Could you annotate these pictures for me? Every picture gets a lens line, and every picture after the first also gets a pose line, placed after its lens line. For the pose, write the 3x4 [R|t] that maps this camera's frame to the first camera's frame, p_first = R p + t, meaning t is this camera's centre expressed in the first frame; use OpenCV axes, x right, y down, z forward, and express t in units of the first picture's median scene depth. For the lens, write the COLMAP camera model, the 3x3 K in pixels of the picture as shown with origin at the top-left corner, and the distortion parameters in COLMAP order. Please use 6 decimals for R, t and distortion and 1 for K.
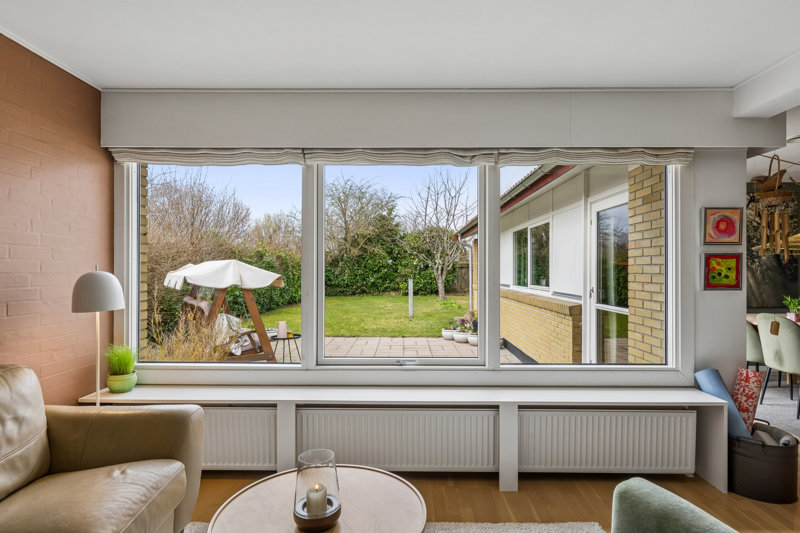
lens RADIAL K [[421.3, 0, 400.6], [0, 421.3, 269.7], [0, 0, 1]] dist [-0.000694, 0.000642]
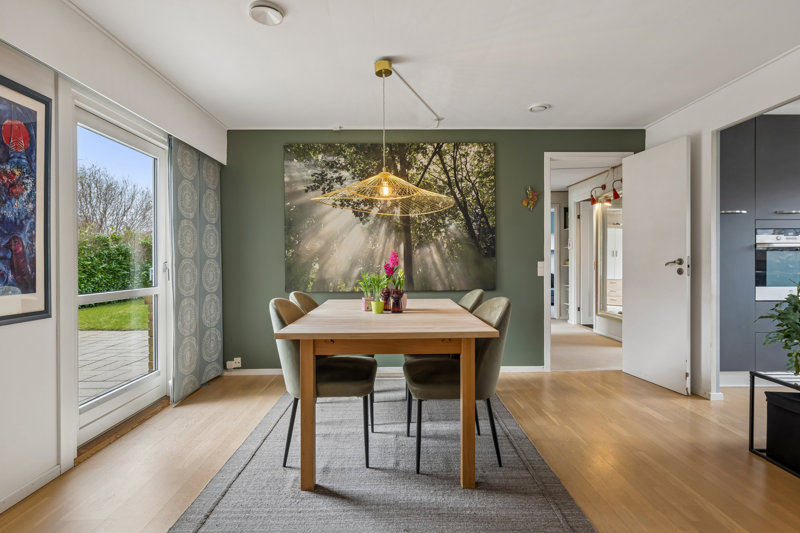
lens RADIAL K [[392.7, 0, 405.1], [0, 392.7, 265.3], [0, 0, 1]] dist [-0.001845, 0.000924]
pose [[0.999204, -0.005387, 0.039526, 1.532854], [0.004951, 0.999926, 0.011117, 0.068978], [-0.039583, -0.010912, 0.999157, 0.580203]]
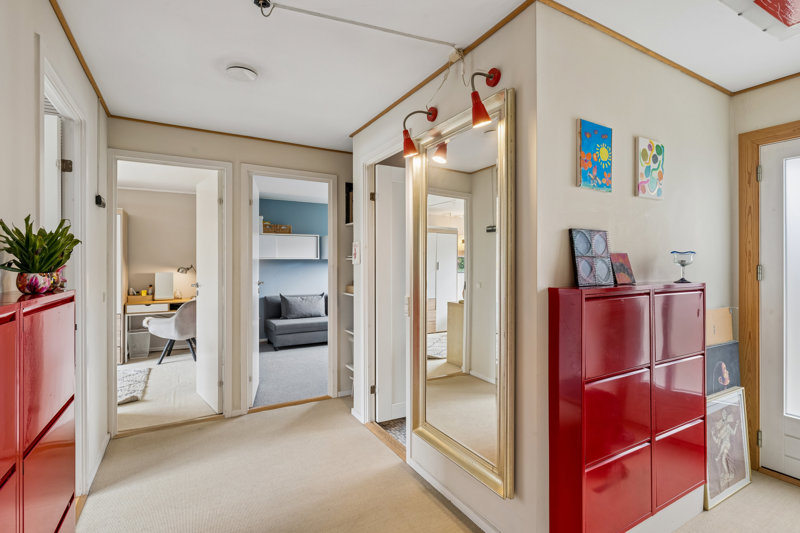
lens RADIAL K [[370.9, 0, 396.4], [0, 370.9, 265.0], [0, 0, 1]] dist [0.005734, 0.000385]
pose [[0.856337, -0.002289, 0.516412, 2.225133], [0.001375, 0.999997, 0.002152, -0.001537], [-0.516415, -0.001133, 0.856338, 2.050667]]
